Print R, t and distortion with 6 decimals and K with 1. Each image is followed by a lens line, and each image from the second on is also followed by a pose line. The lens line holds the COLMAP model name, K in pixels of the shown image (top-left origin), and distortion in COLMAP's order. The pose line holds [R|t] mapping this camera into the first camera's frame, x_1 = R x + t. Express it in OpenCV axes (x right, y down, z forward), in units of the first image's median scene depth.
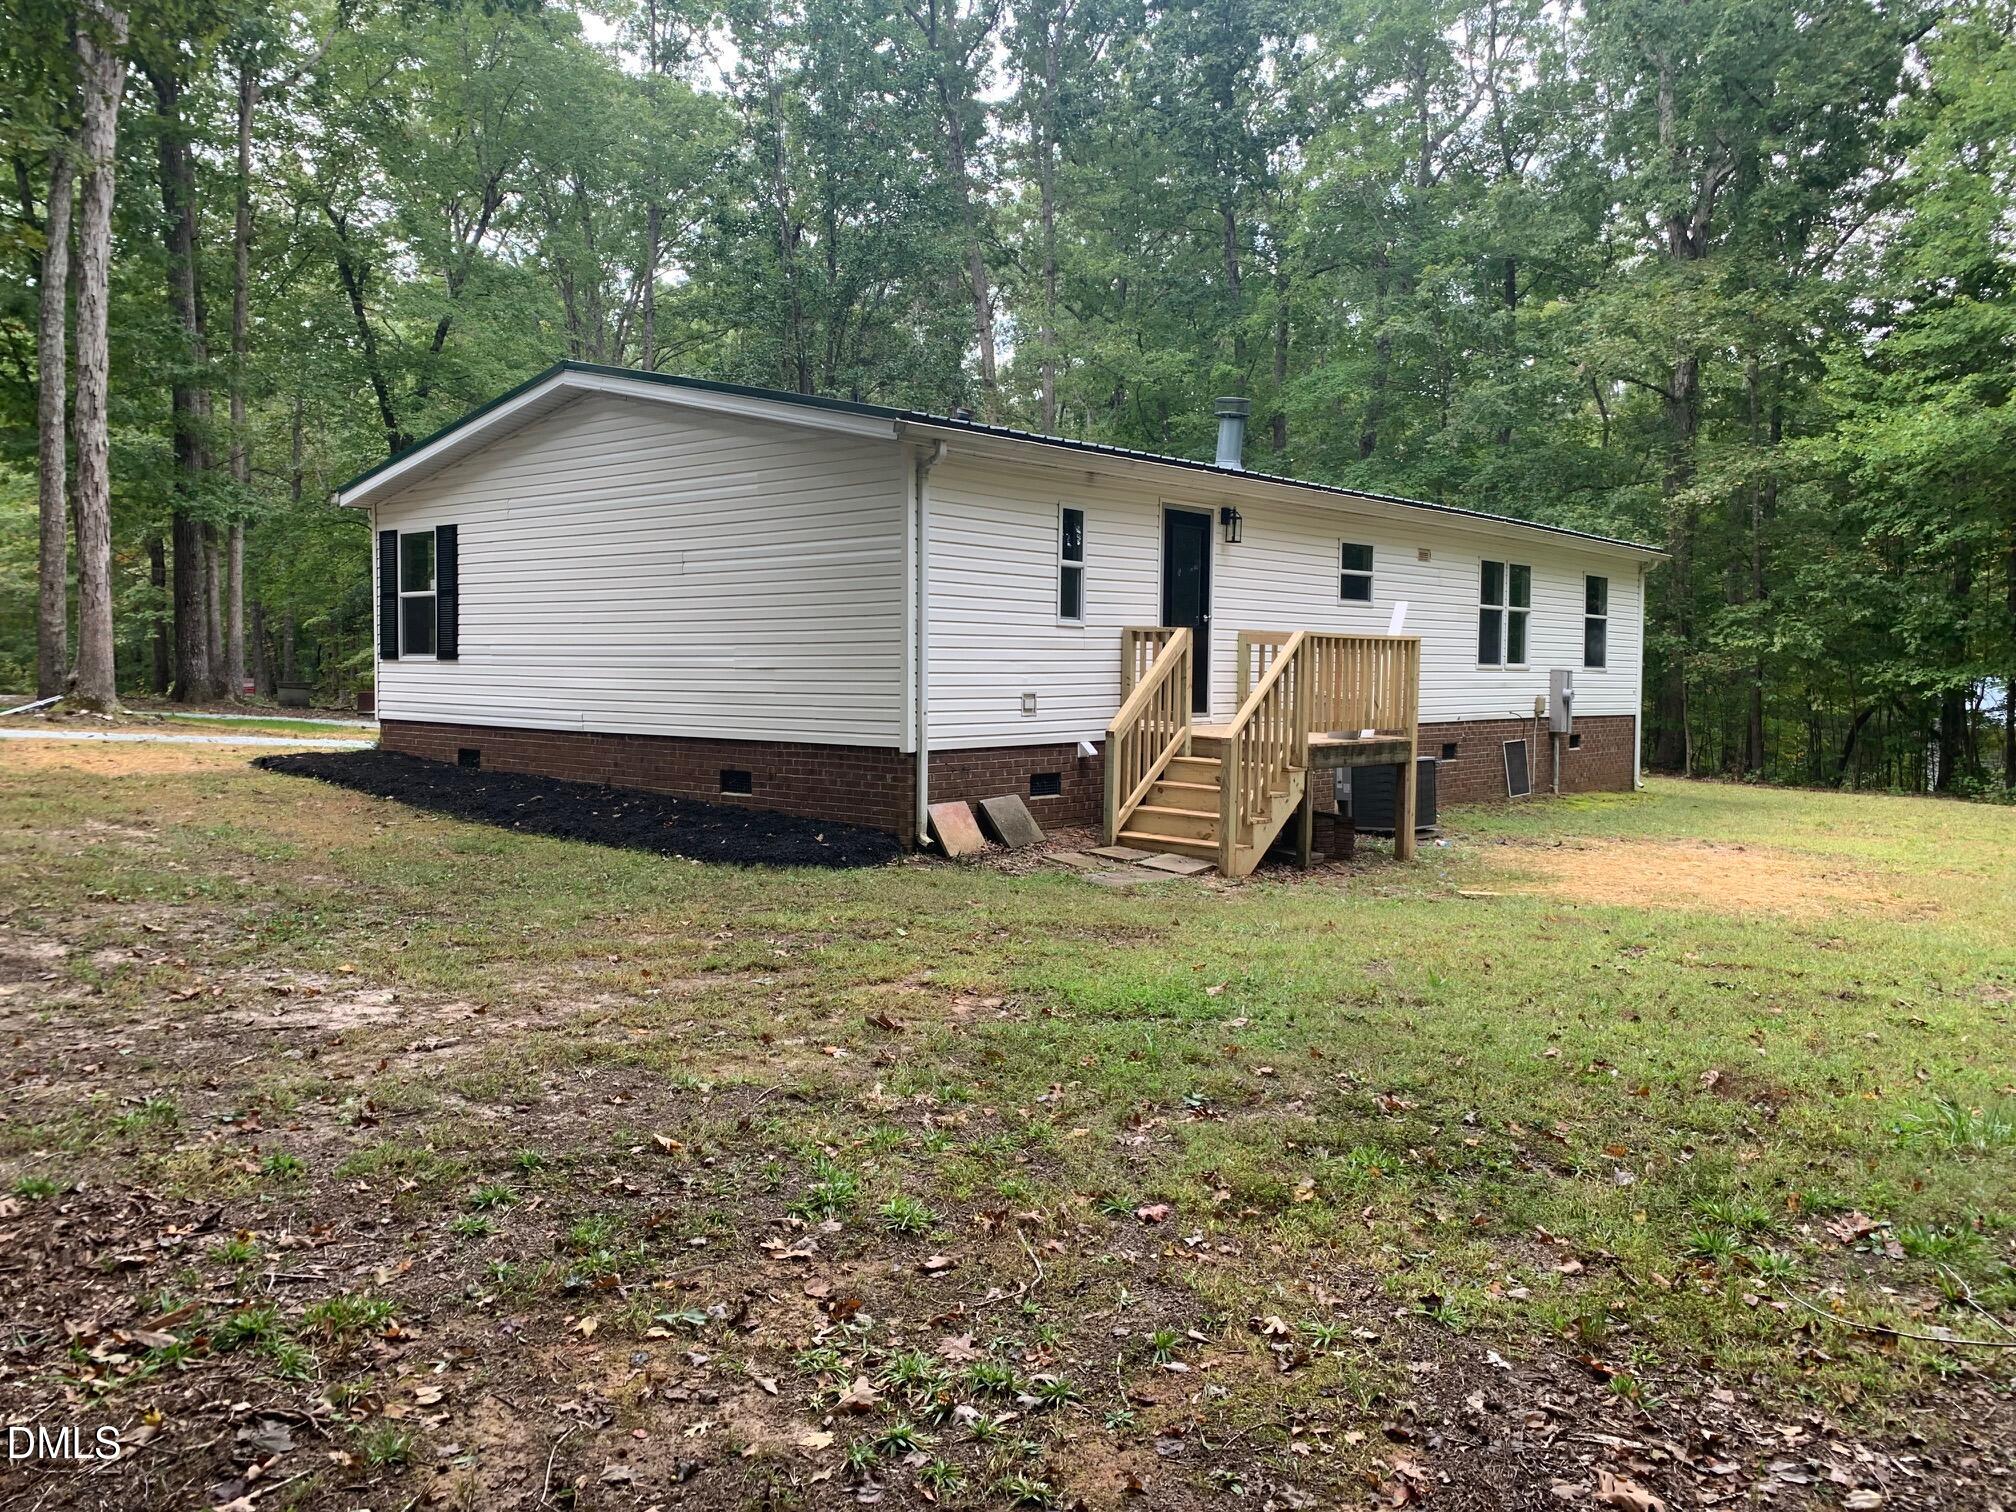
lens RADIAL K [[1509.5, 0, 1013.0], [0, 1509.5, 745.8], [0, 0, 1]] dist [0.012299, -0.044477]
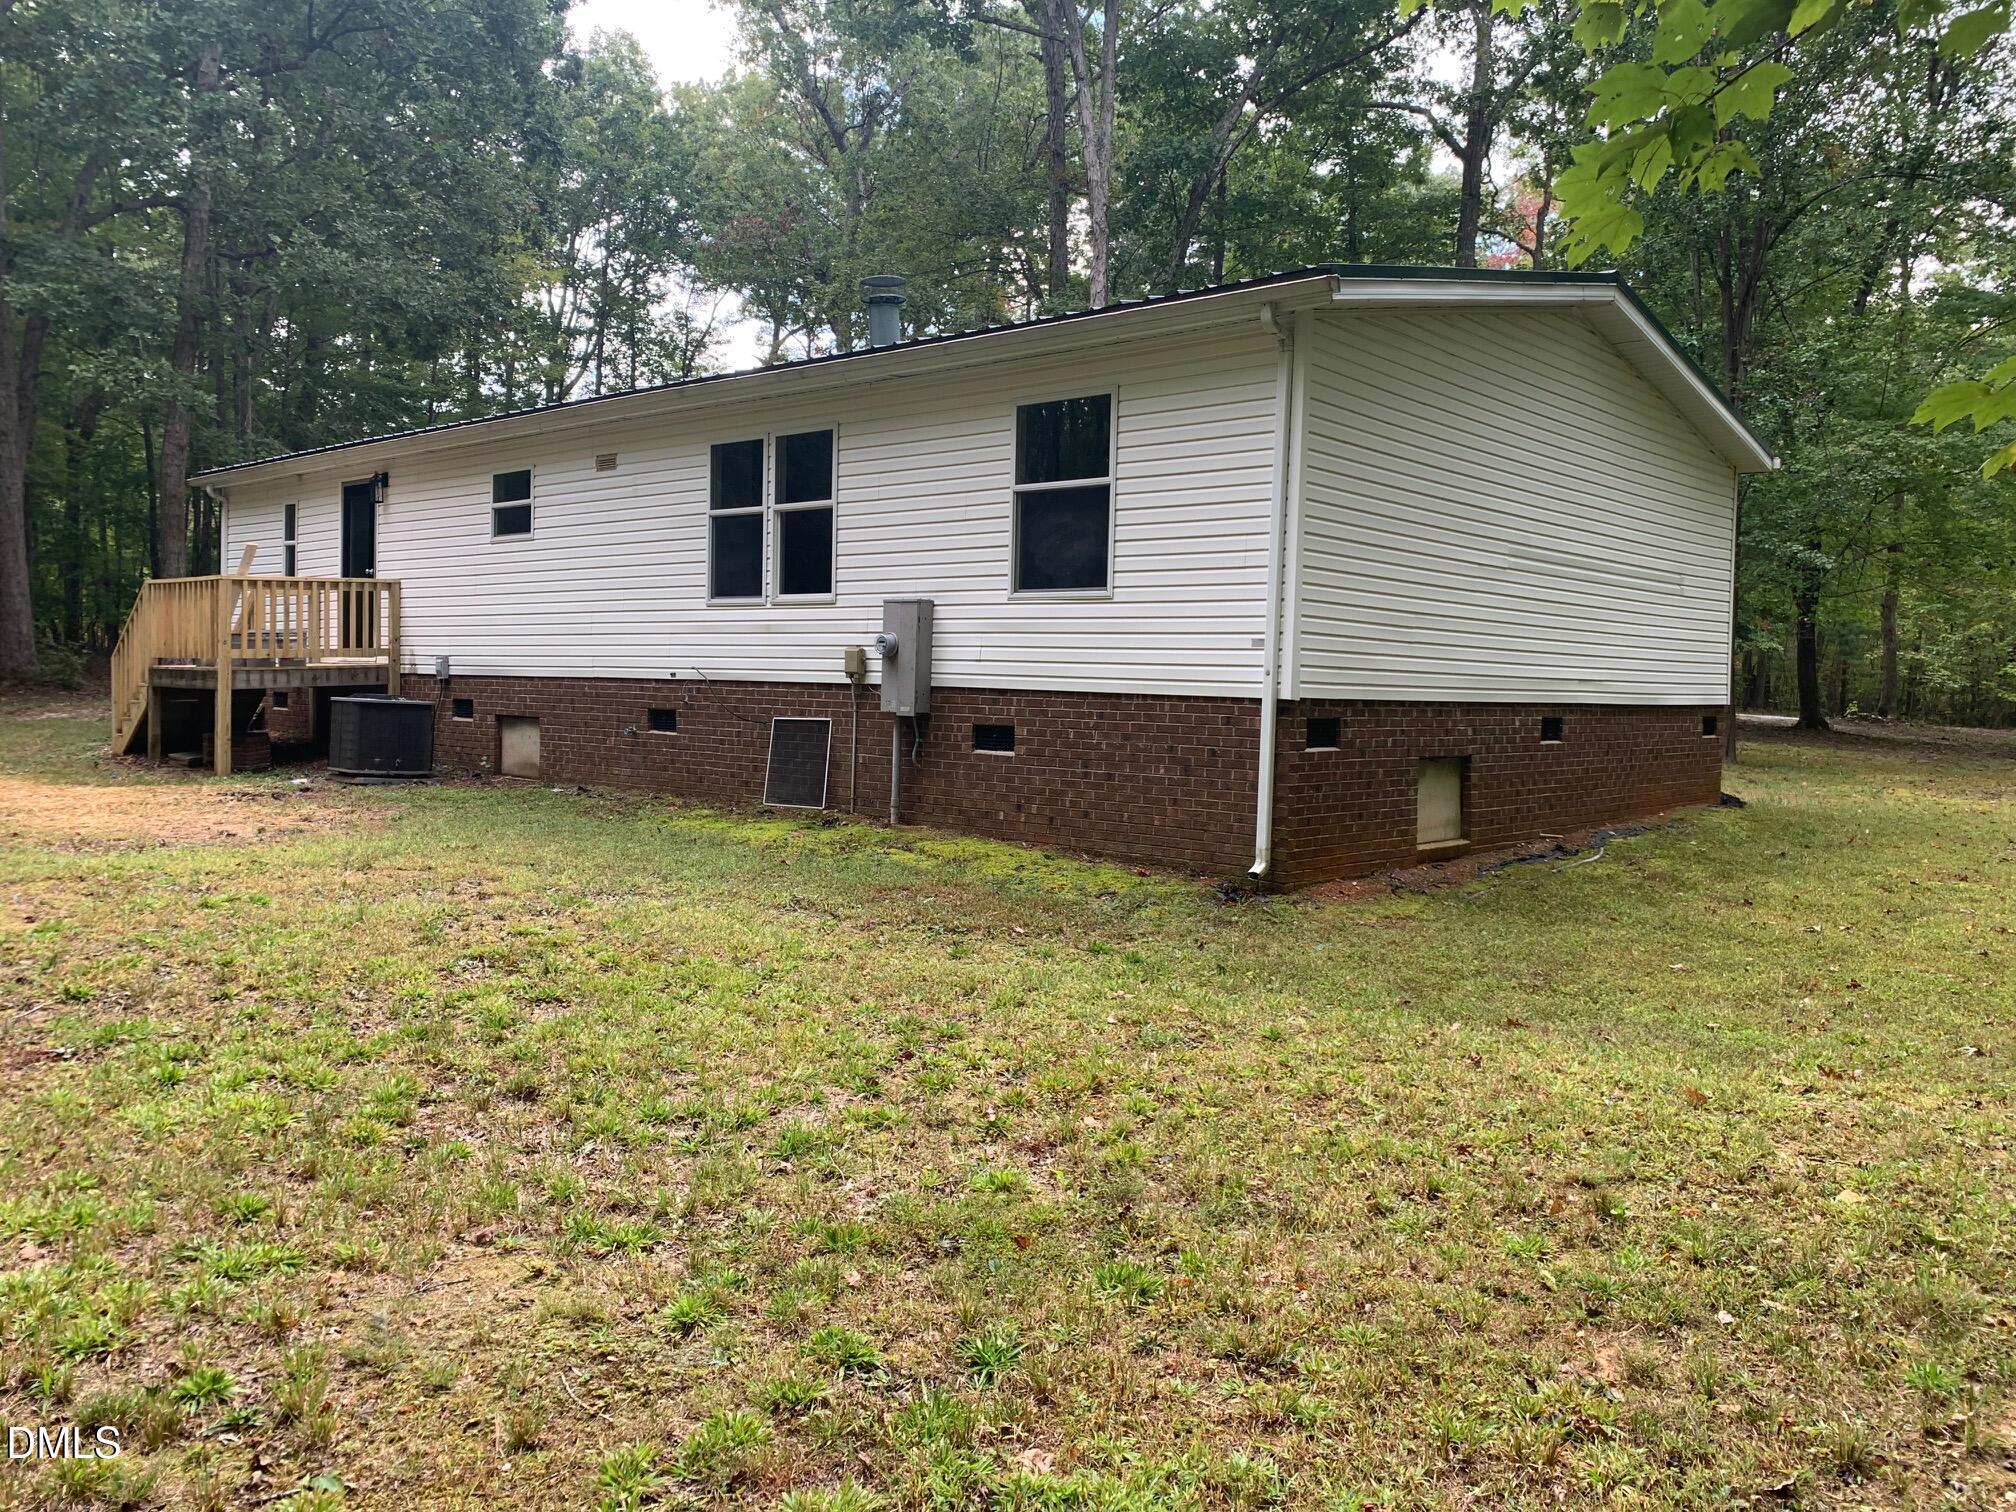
lens RADIAL K [[1509.5, 0, 1013.0], [0, 1509.5, 745.8], [0, 0, 1]] dist [0.012299, -0.044477]
pose [[0.029422, 0.041650, -0.998699, 1.143505], [-0.069845, 0.996775, 0.039512, -0.026951], [0.997124, 0.068592, 0.032236, 1.278130]]
